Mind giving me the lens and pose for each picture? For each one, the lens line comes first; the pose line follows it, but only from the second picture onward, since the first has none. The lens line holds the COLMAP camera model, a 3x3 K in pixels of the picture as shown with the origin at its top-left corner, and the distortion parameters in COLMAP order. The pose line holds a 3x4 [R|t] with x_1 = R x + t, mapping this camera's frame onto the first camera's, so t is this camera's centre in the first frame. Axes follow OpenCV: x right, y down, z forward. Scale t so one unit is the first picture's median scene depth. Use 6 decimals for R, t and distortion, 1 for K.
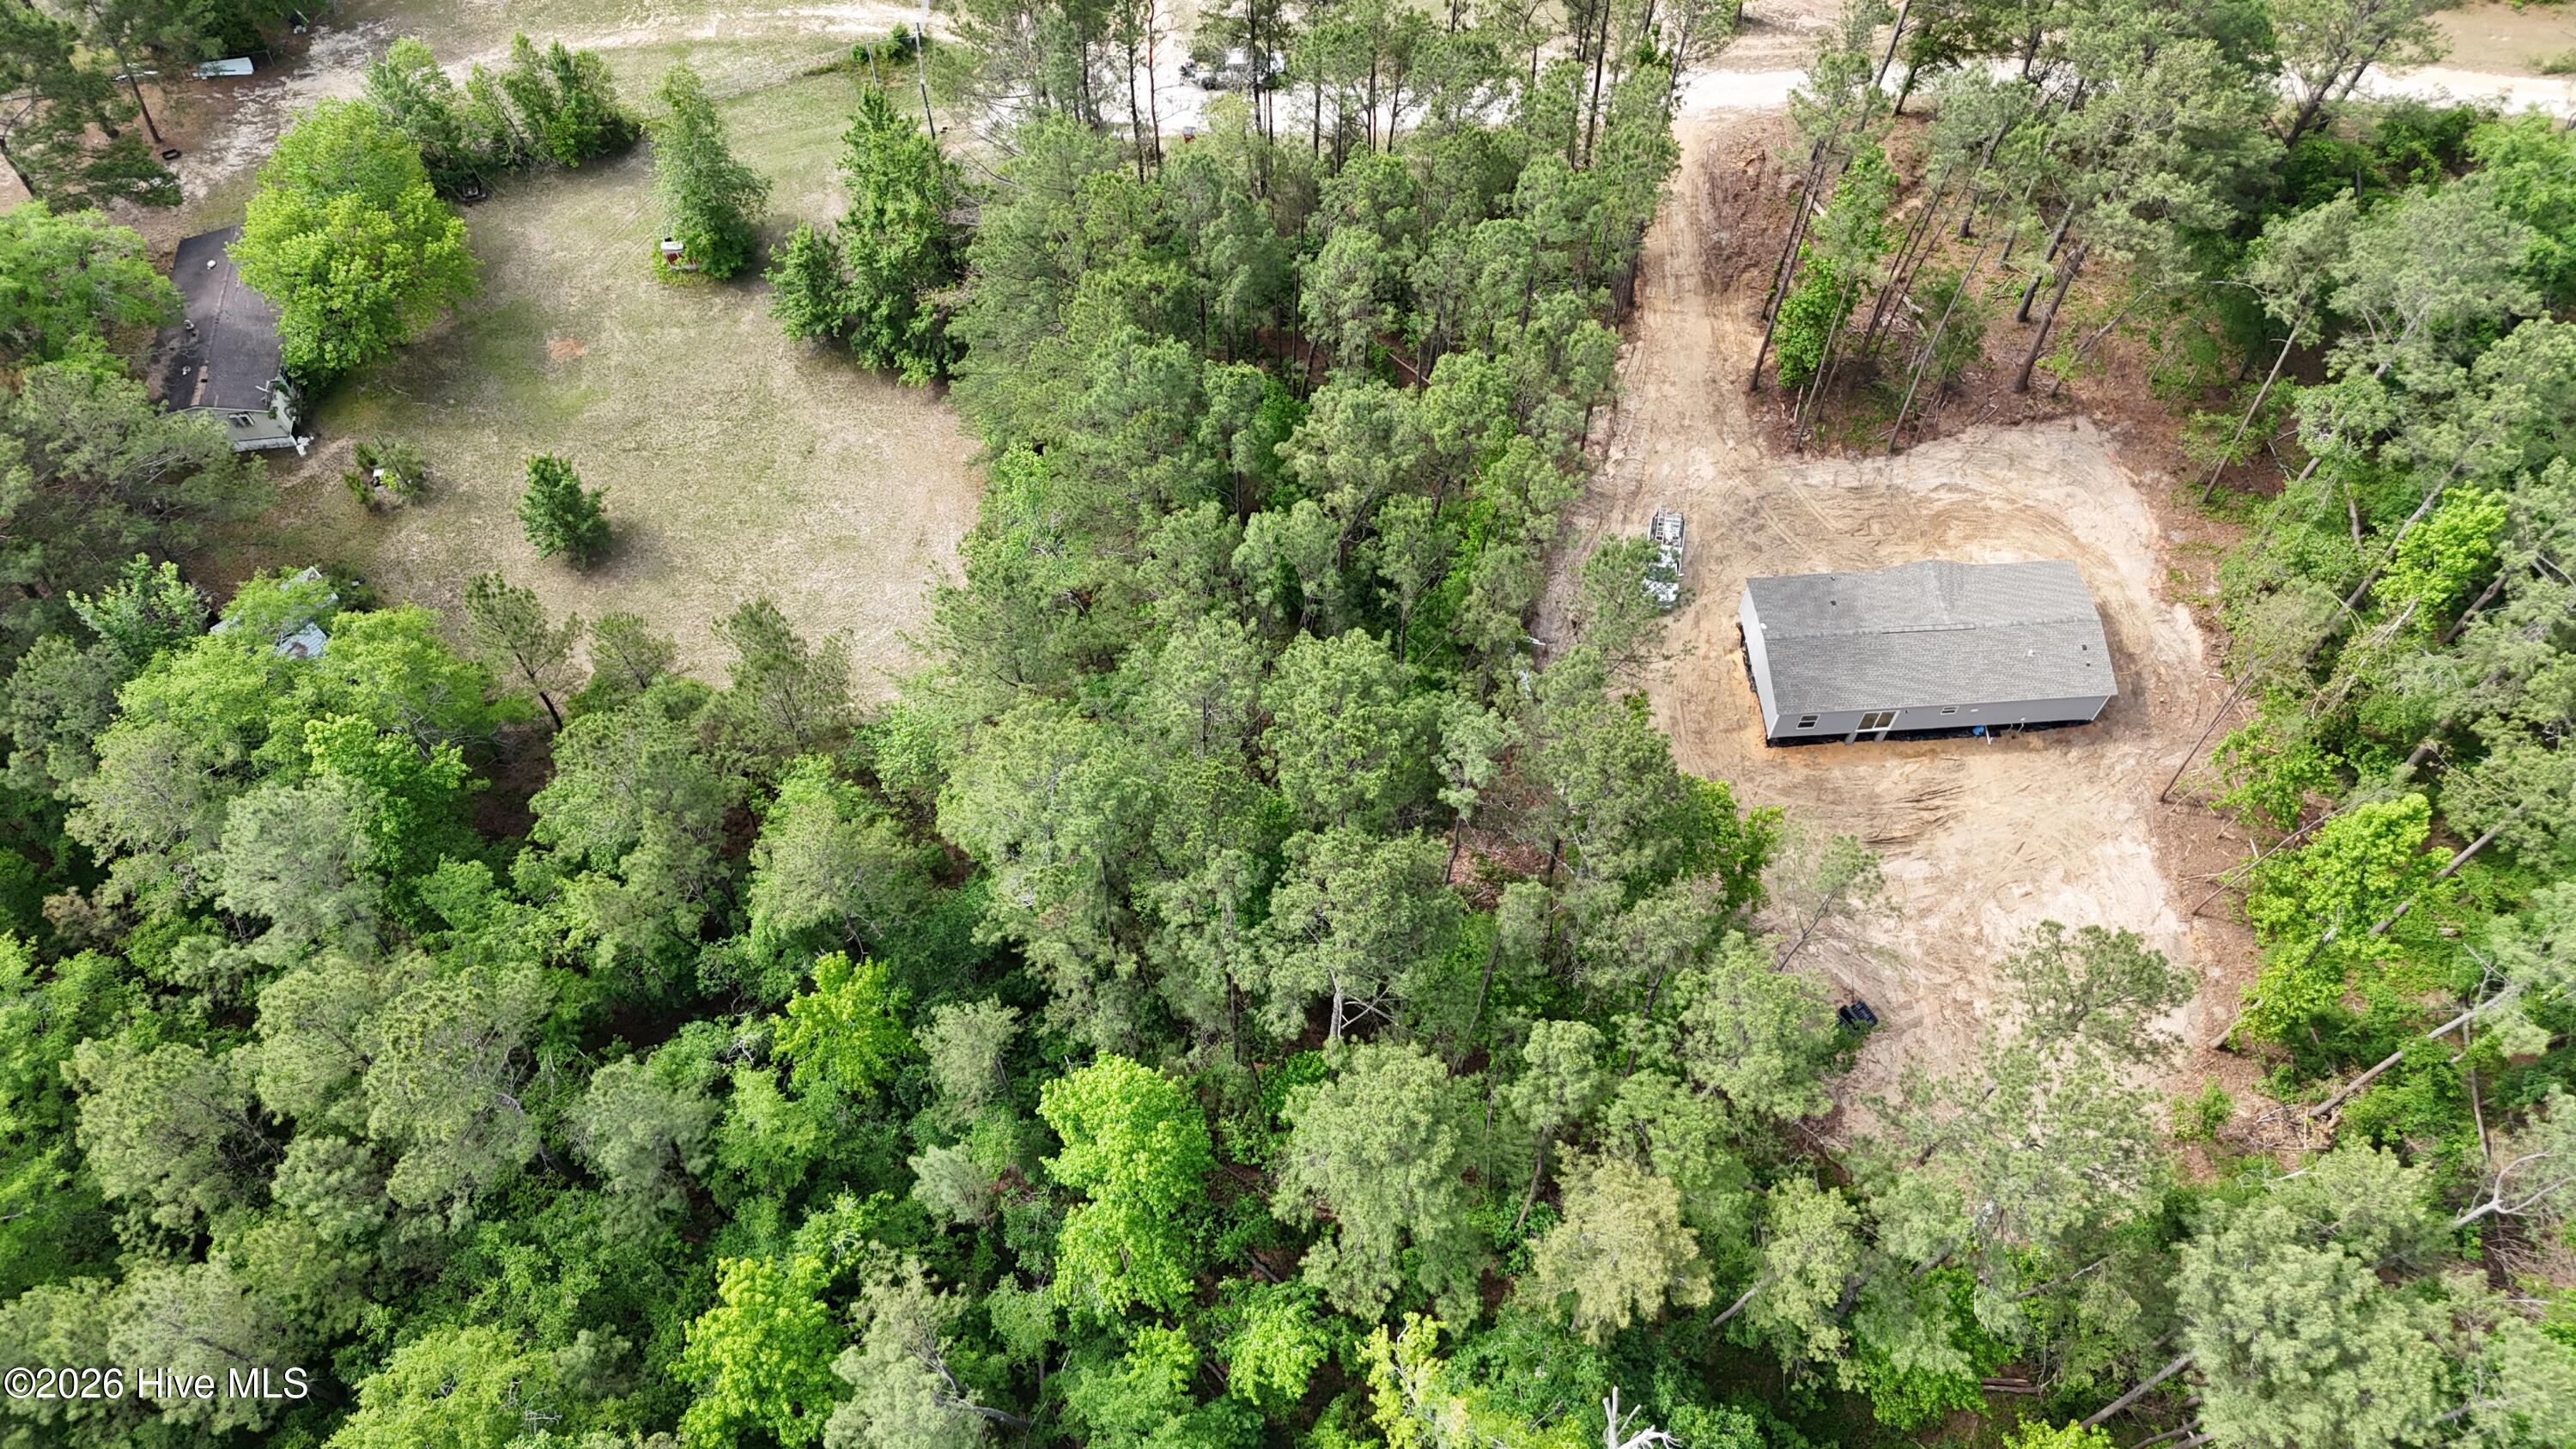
lens RADIAL K [[1900.0, 0, 1288.0], [0, 1900.0, 724.5], [0, 0, 1]] dist [0.016940, 0.009049]
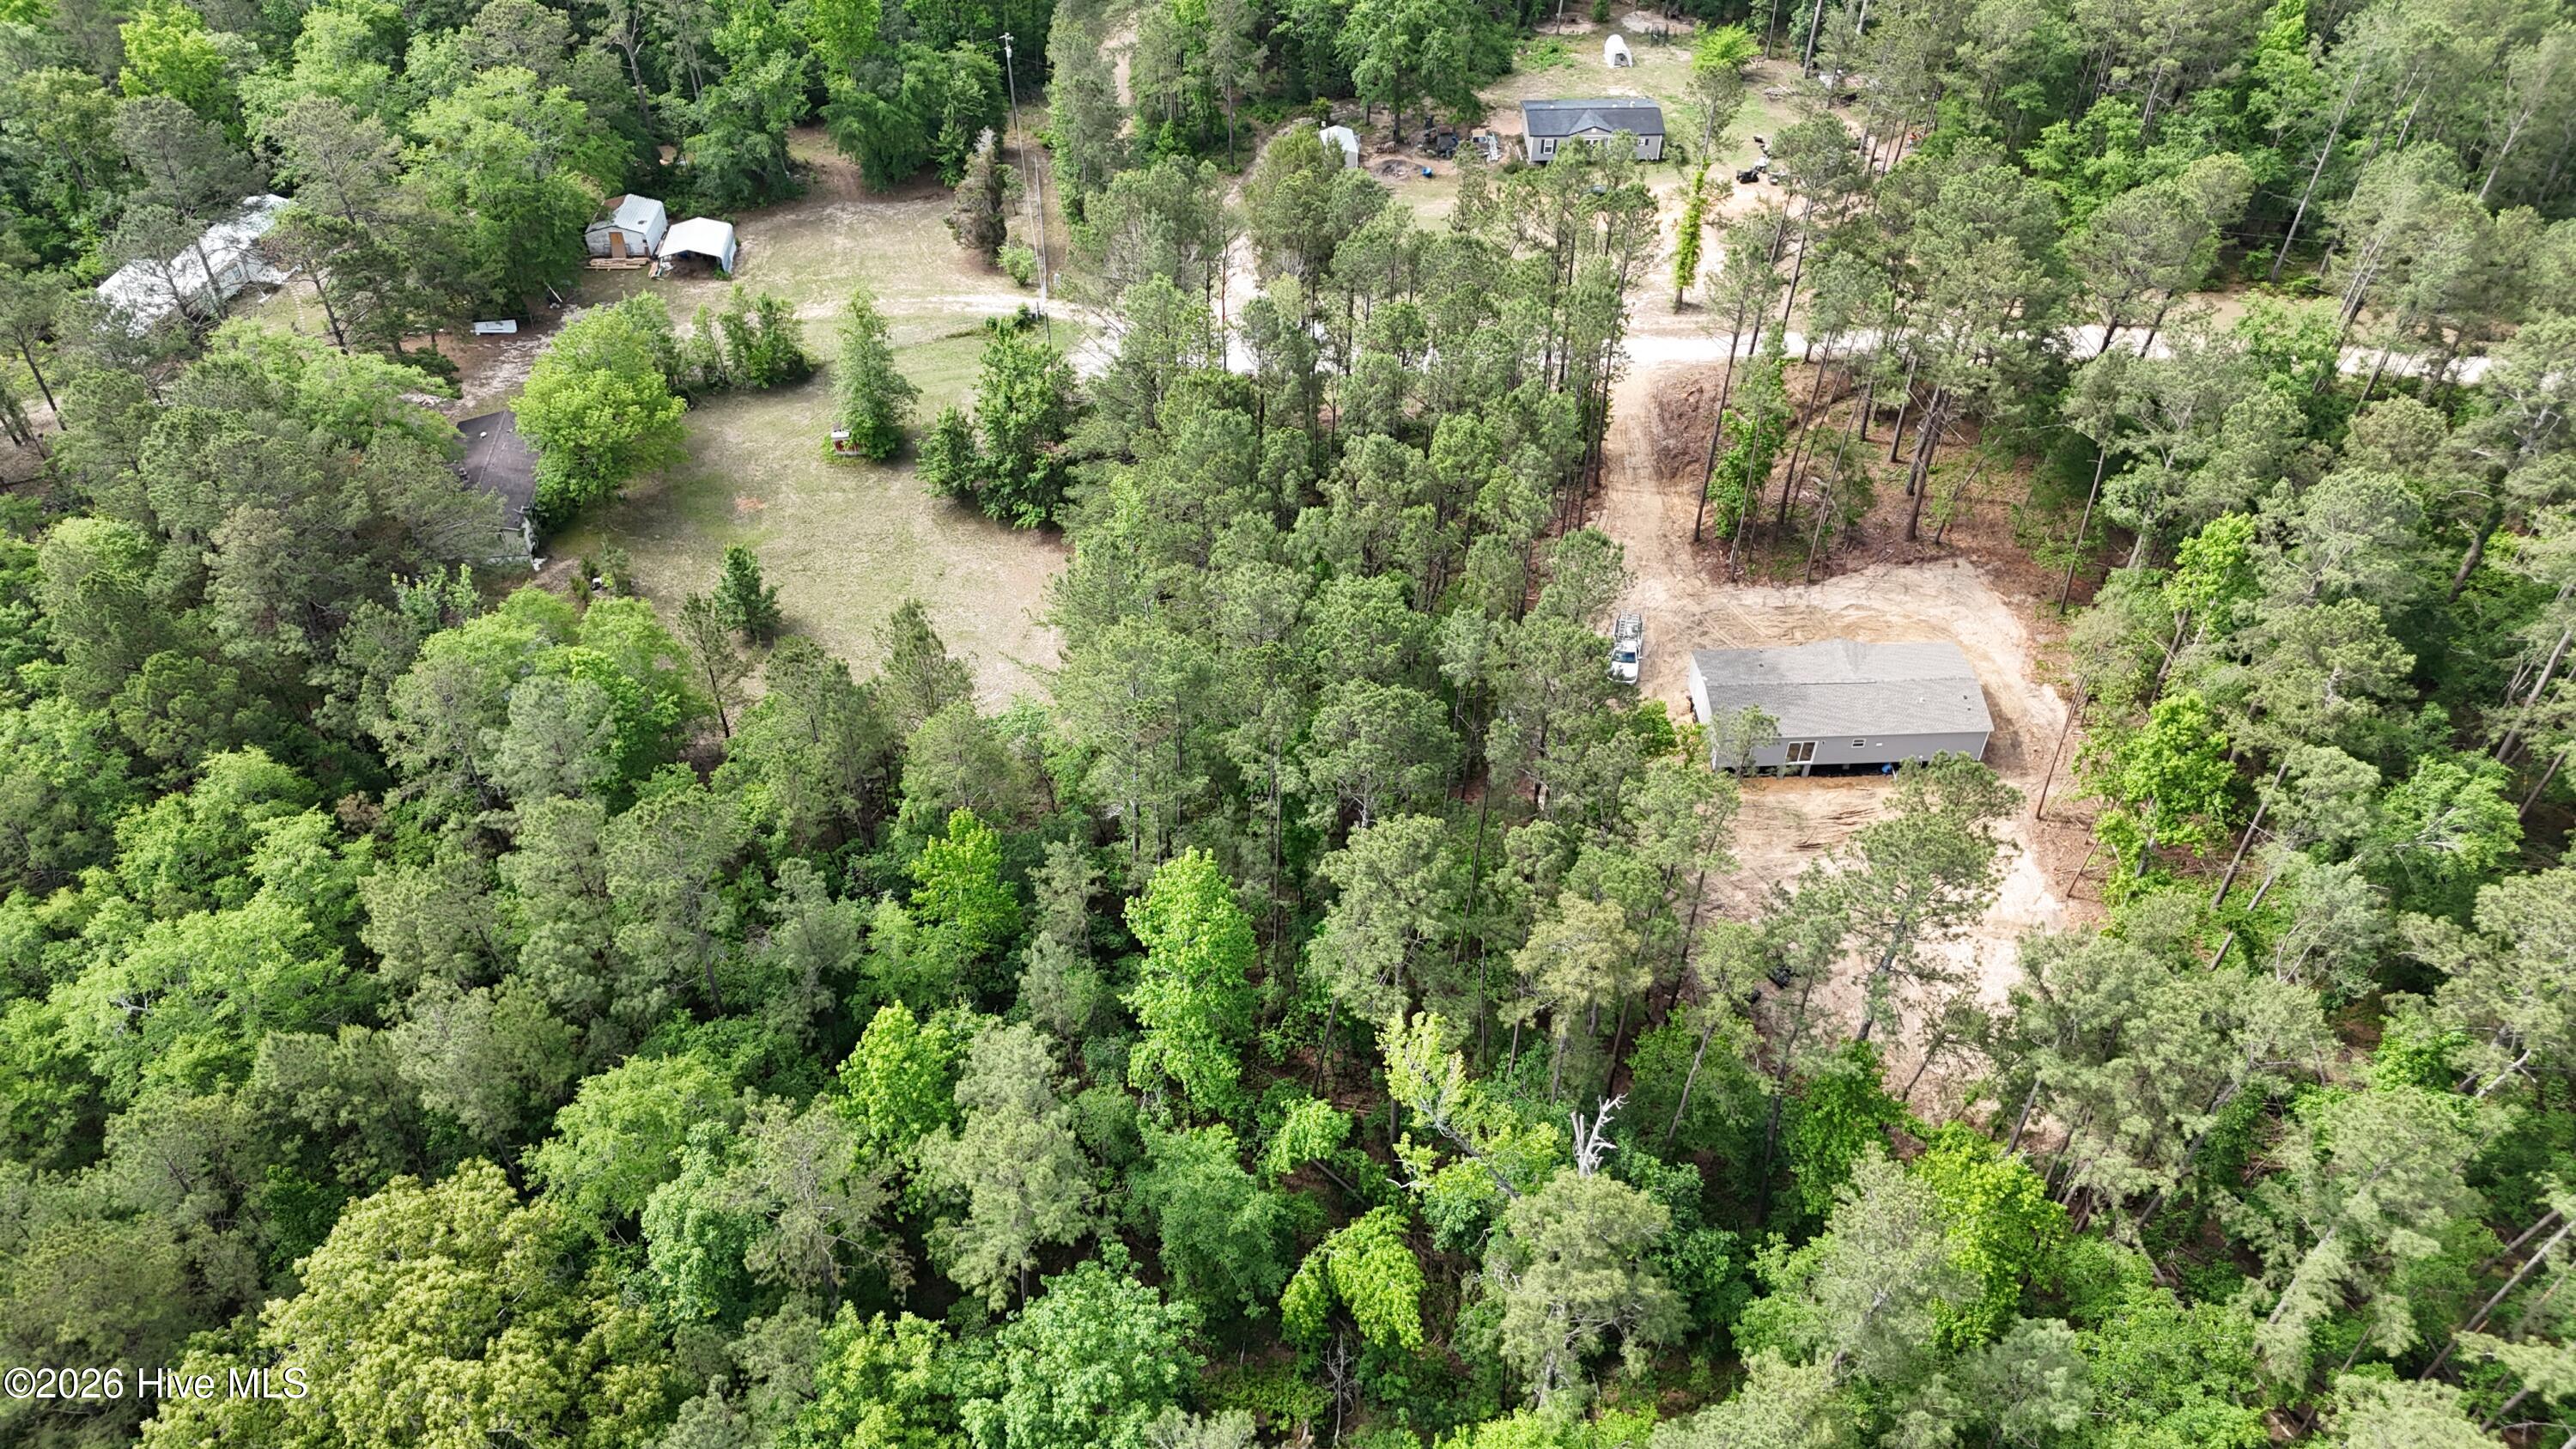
lens RADIAL K [[1907.7, 0, 1295.3], [0, 1907.7, 734.5], [0, 0, 1]] dist [0.035129, -0.011175]
pose [[0.999833, 0.014080, -0.011652, -0.002639], [-0.016755, 0.960812, -0.276694, 0.306219], [0.007300, 0.276843, 0.960887, -0.177215]]
